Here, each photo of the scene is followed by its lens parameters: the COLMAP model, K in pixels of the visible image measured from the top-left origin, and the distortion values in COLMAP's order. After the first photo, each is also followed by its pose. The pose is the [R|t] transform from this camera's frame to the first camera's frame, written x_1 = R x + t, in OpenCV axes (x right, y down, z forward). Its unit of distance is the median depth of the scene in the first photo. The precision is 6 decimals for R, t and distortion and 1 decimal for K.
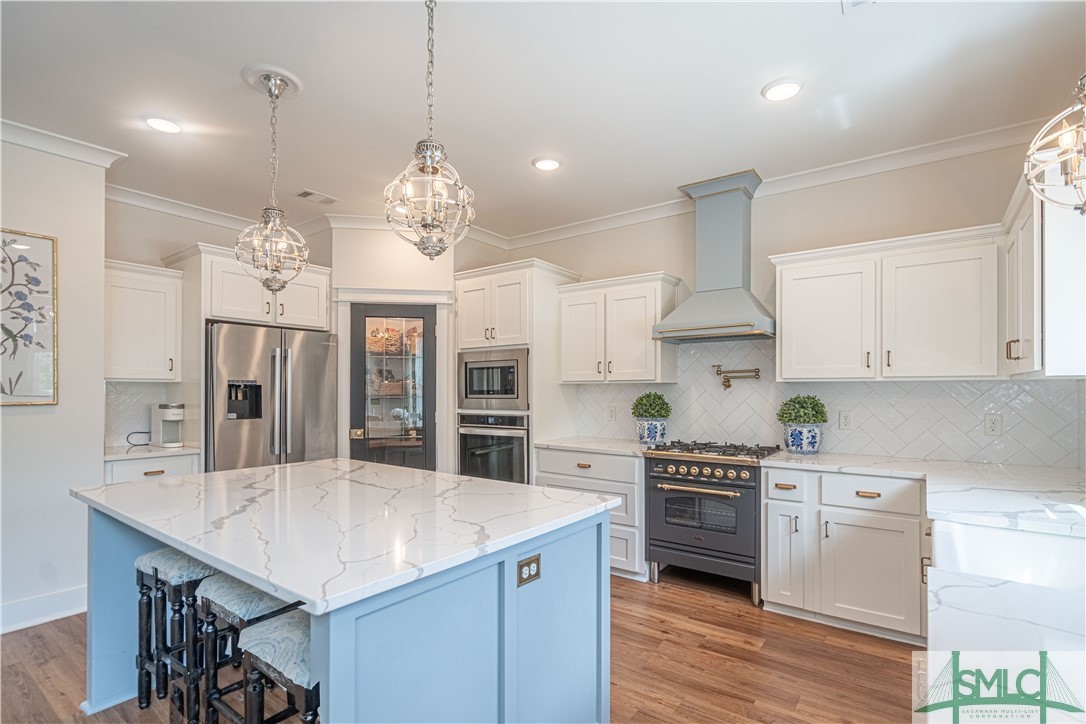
lens RADIAL K [[524.5, 0, 542.6], [0, 524.5, 379.2], [0, 0, 1]] dist [0.000834, 0.000288]
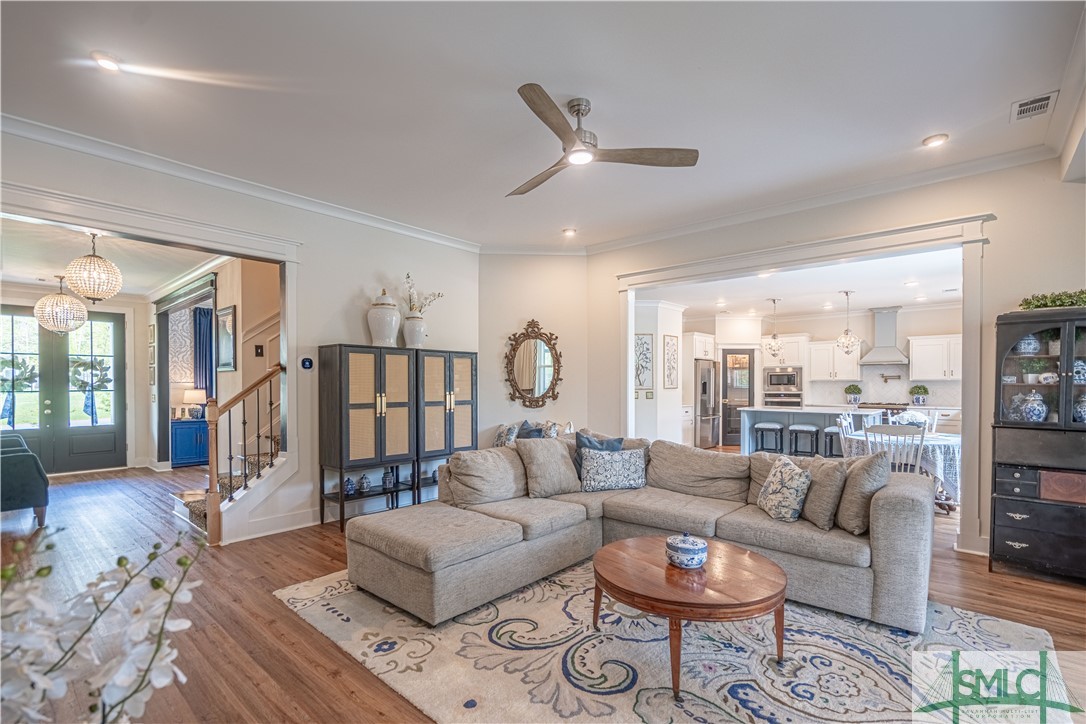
lens RADIAL K [[500.4, 0, 542.6], [0, 500.4, 385.1], [0, 0, 1]] dist [-0.000714, -0.000014]
pose [[0.996191, -0.007319, -0.086888, -1.092822], [0.010465, 0.999304, 0.035809, -0.073859], [0.086565, -0.036582, 0.995574, -1.578618]]
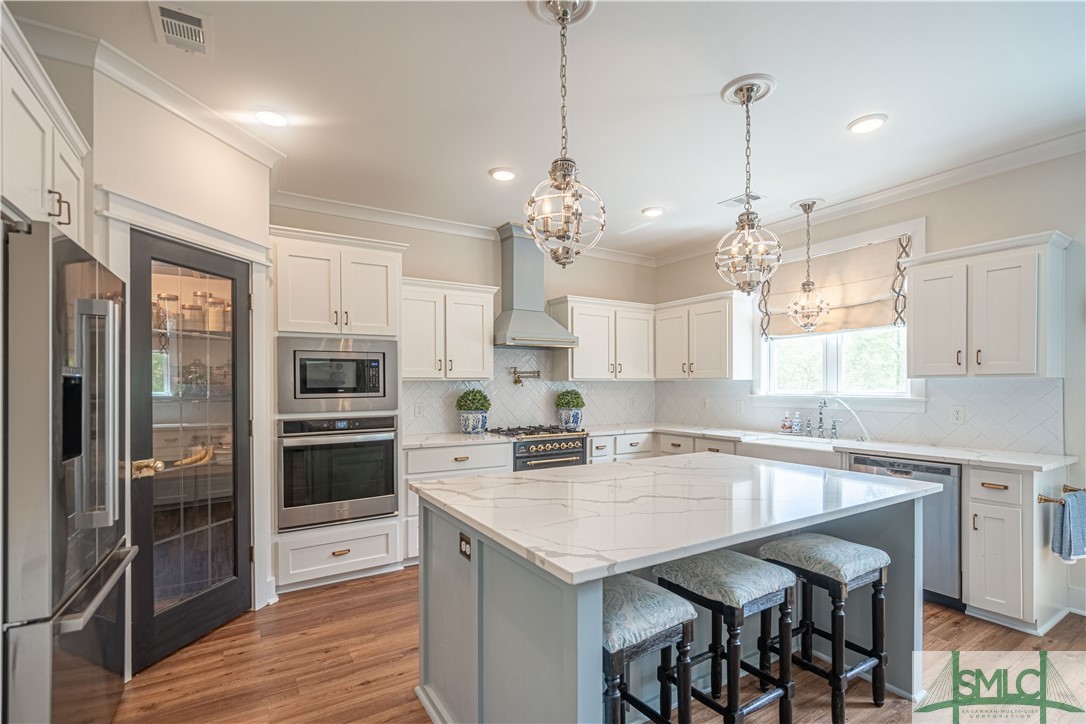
lens RADIAL K [[500.4, 0, 542.6], [0, 500.4, 385.1], [0, 0, 1]] dist [-0.000714, -0.000014]
pose [[0.372100, -0.001825, 0.928191, -0.734663], [-0.017234, 0.999812, 0.008875, 0.005016], [-0.928032, -0.019299, 0.371999, 0.444608]]
